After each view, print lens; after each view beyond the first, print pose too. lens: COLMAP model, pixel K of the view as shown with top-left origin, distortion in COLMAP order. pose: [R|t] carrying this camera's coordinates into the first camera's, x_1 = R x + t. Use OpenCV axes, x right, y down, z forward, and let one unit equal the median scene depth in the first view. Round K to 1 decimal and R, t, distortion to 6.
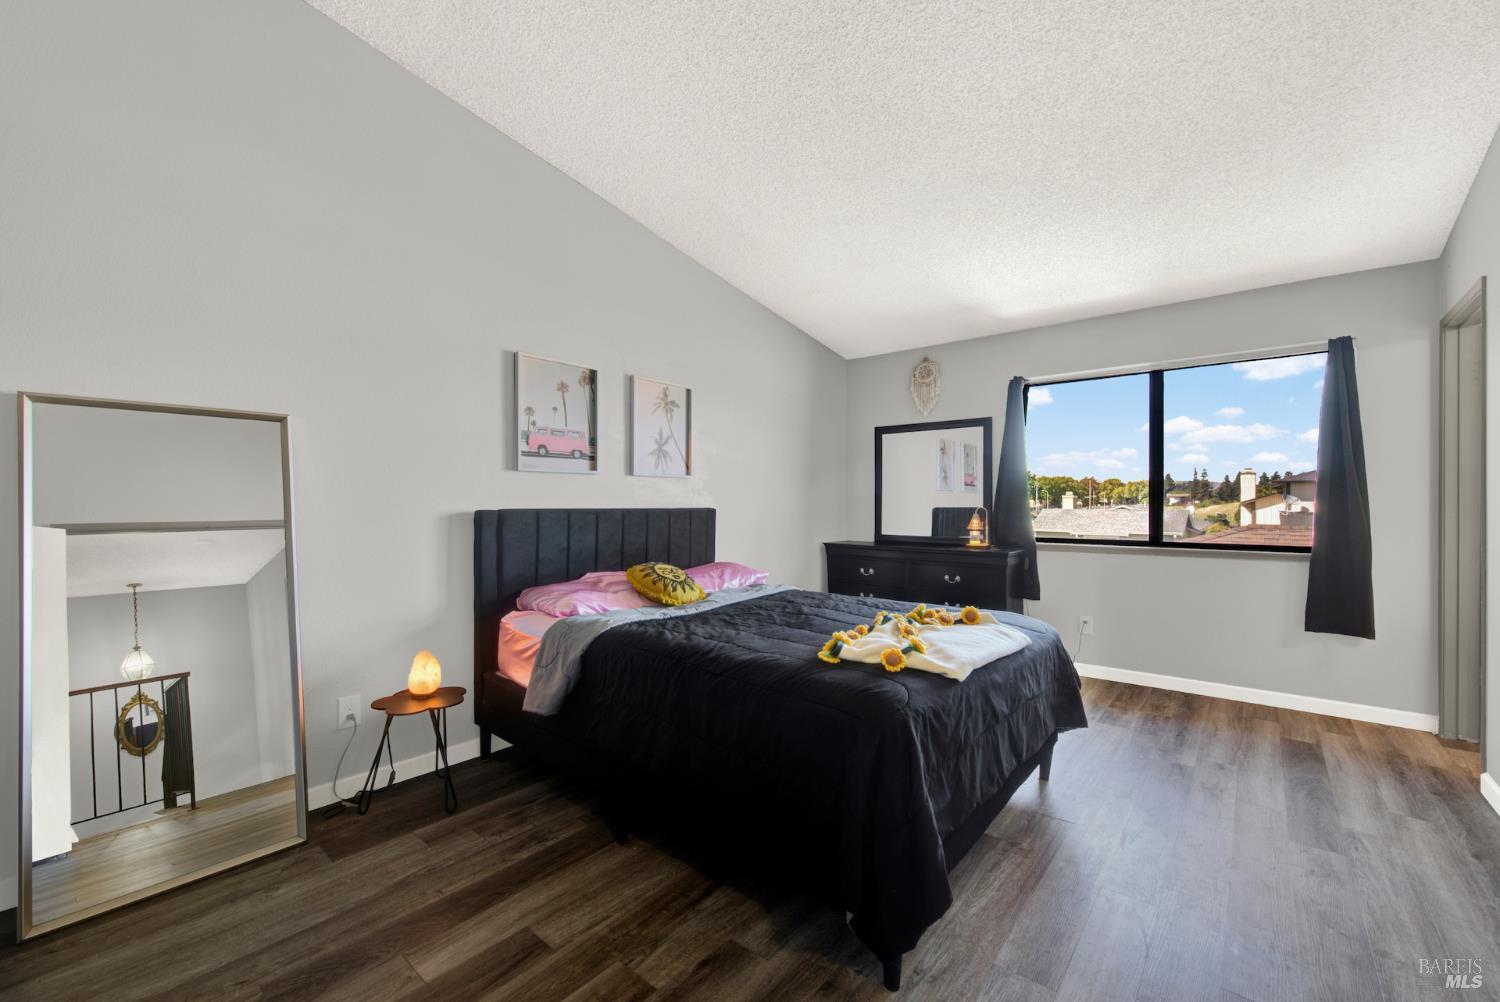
lens RADIAL K [[625.6, 0, 743.6], [0, 625.6, 488.7], [0, 0, 1]] dist [0.000694, -0.000808]
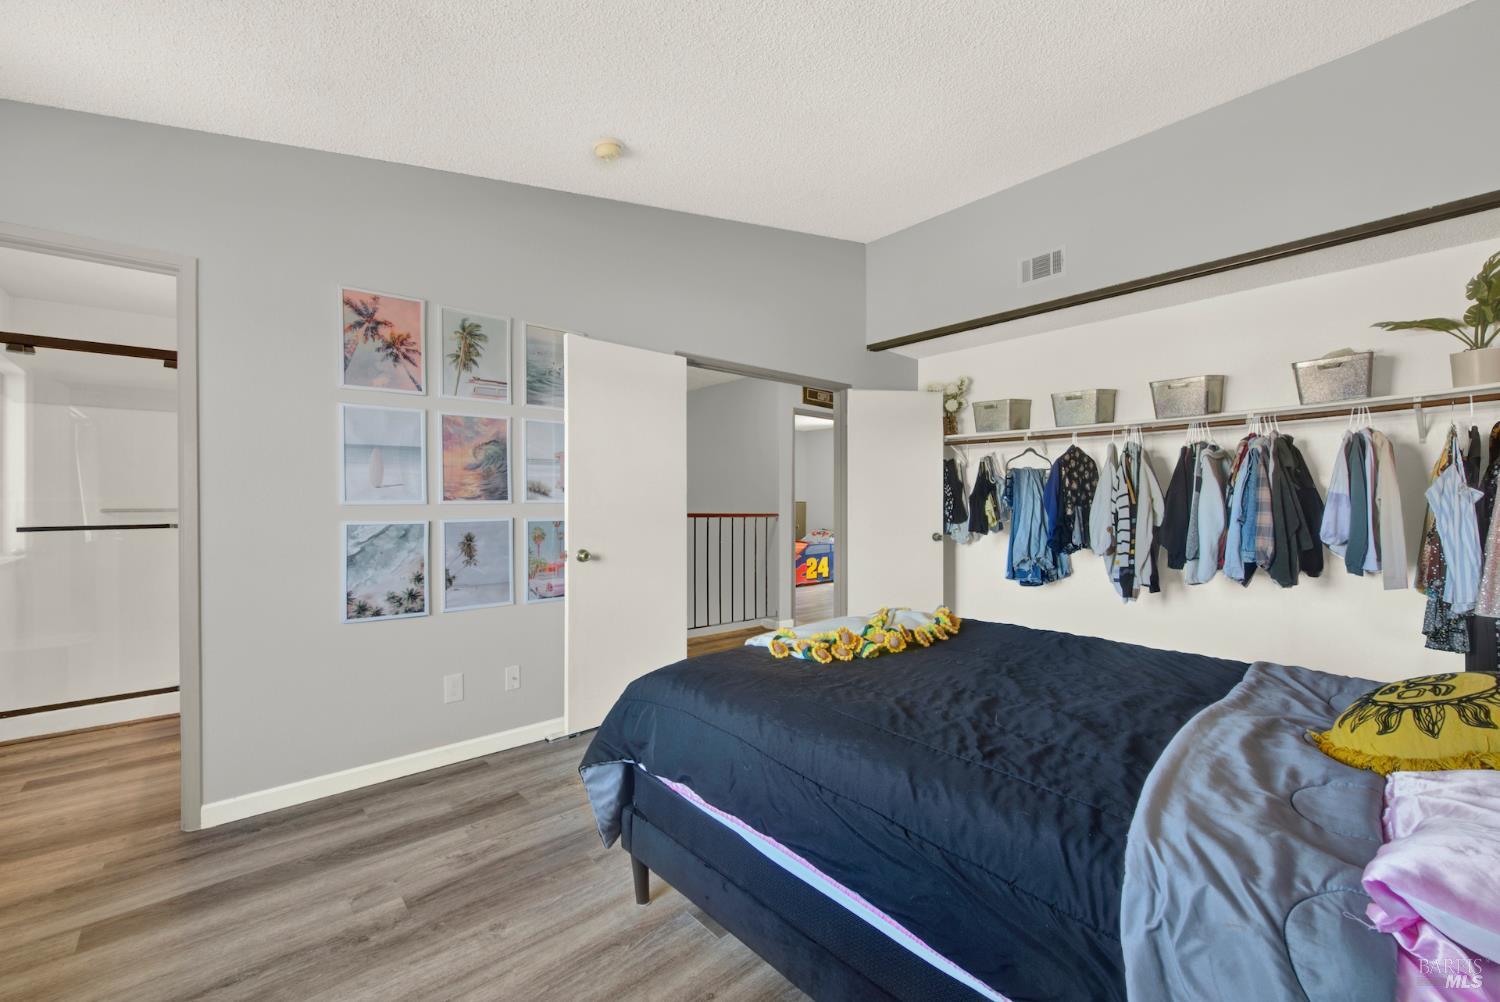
lens RADIAL K [[608.5, 0, 748.5], [0, 608.5, 504.0], [0, 0, 1]] dist [-0.000375, -0.000702]
pose [[-0.987343, 0.002322, 0.158586, 0.211042], [0.000718, 0.999948, -0.010169, 0.023030], [-0.158601, -0.009926, -0.987293, 1.374118]]
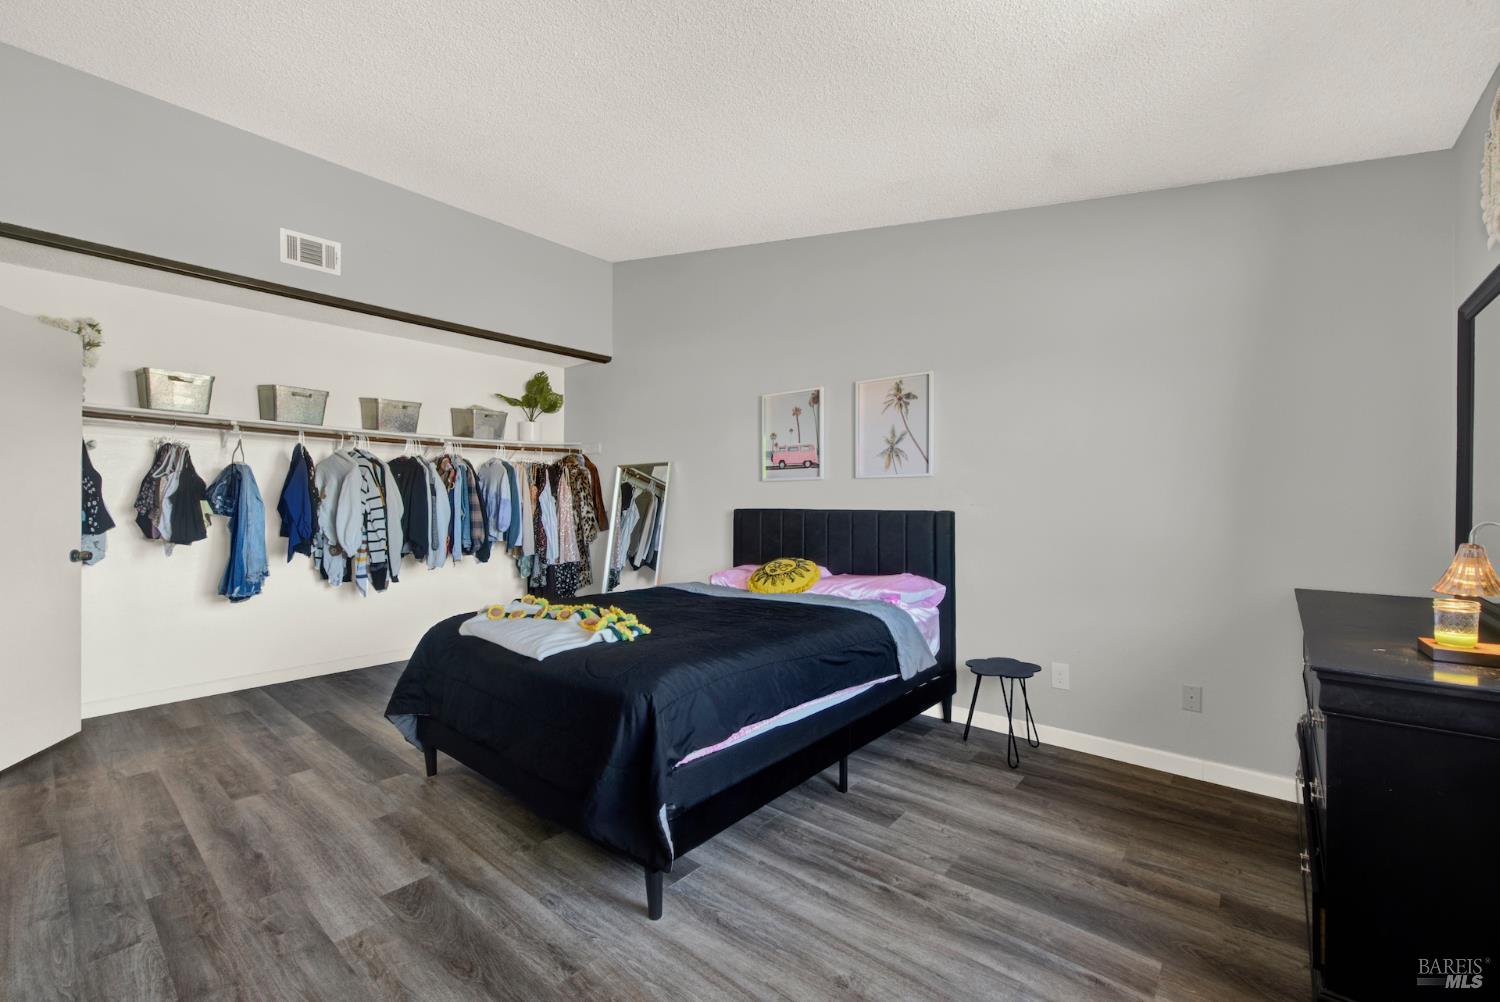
lens RADIAL K [[608.5, 0, 748.5], [0, 608.5, 504.0], [0, 0, 1]] dist [-0.000375, -0.000702]
pose [[-0.016111, -0.007283, -0.999844, 0.931014], [0.014996, 0.999859, -0.007524, 0.029820], [0.999758, -0.015115, -0.016000, 0.925672]]
